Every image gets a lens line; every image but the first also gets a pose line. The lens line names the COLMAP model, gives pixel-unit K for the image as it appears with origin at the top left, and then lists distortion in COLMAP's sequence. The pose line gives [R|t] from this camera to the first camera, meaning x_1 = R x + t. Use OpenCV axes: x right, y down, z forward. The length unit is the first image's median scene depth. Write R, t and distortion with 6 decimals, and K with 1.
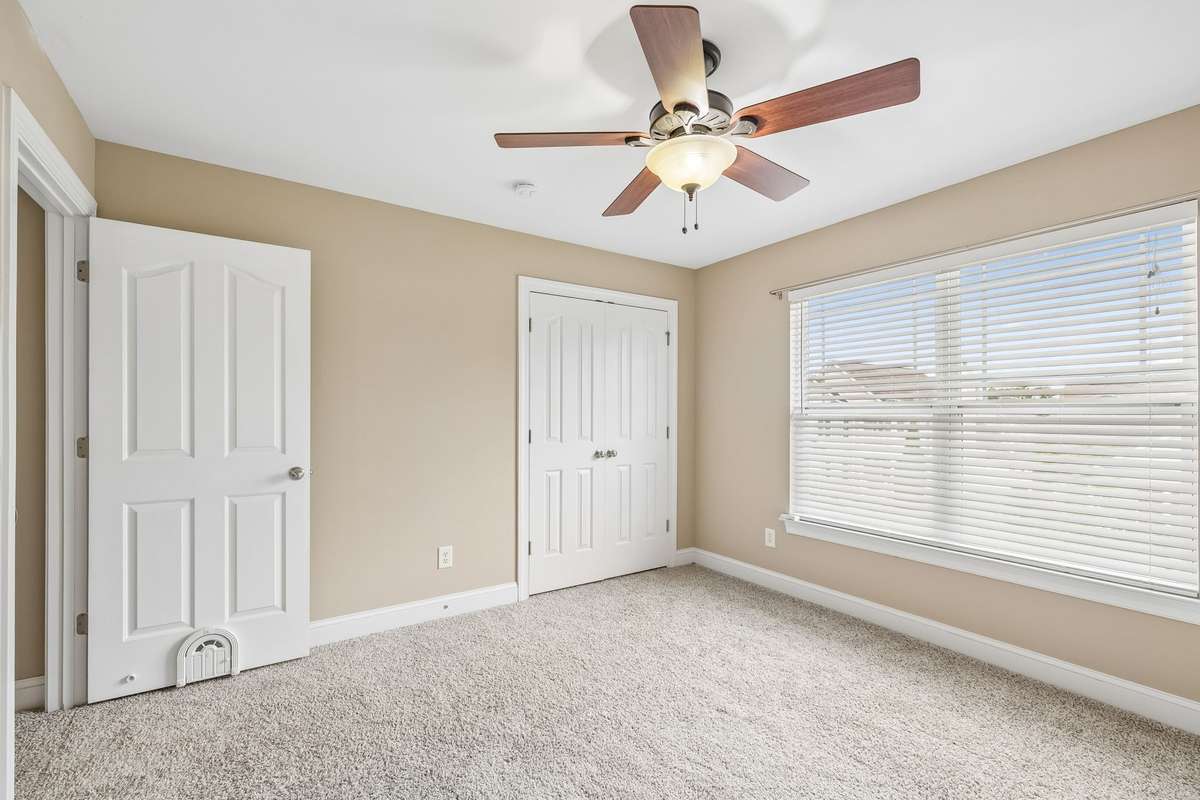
lens RADIAL K [[413.0, 0, 600.0], [0, 413.0, 423.6], [0, 0, 1]] dist [-0.000152, 0.000001]
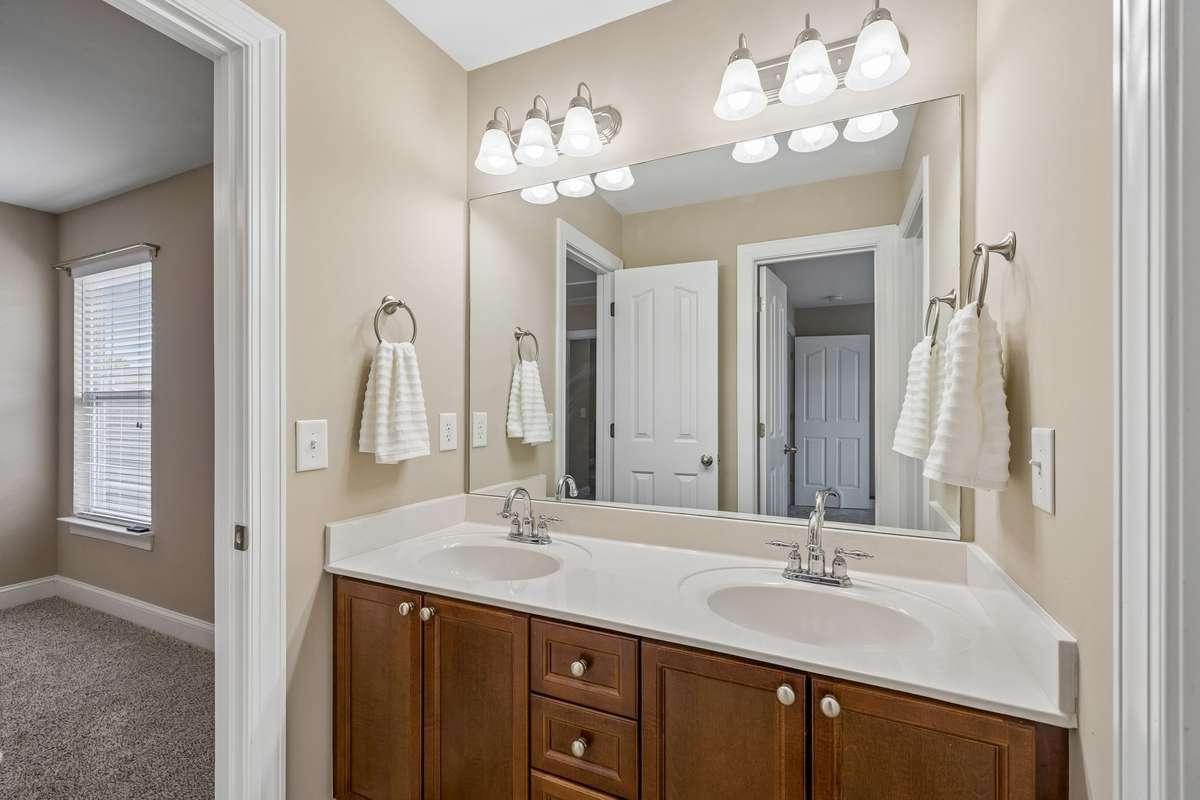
lens RADIAL K [[511.0, 0, 598.8], [0, 511.0, 412.0], [0, 0, 1]] dist [0.000089, 0.000001]
pose [[0.673235, -0.005718, -0.739407, 0.281951], [0.002343, 0.999982, -0.005600, 0.023056], [0.739425, 0.002038, 0.673236, -1.406317]]
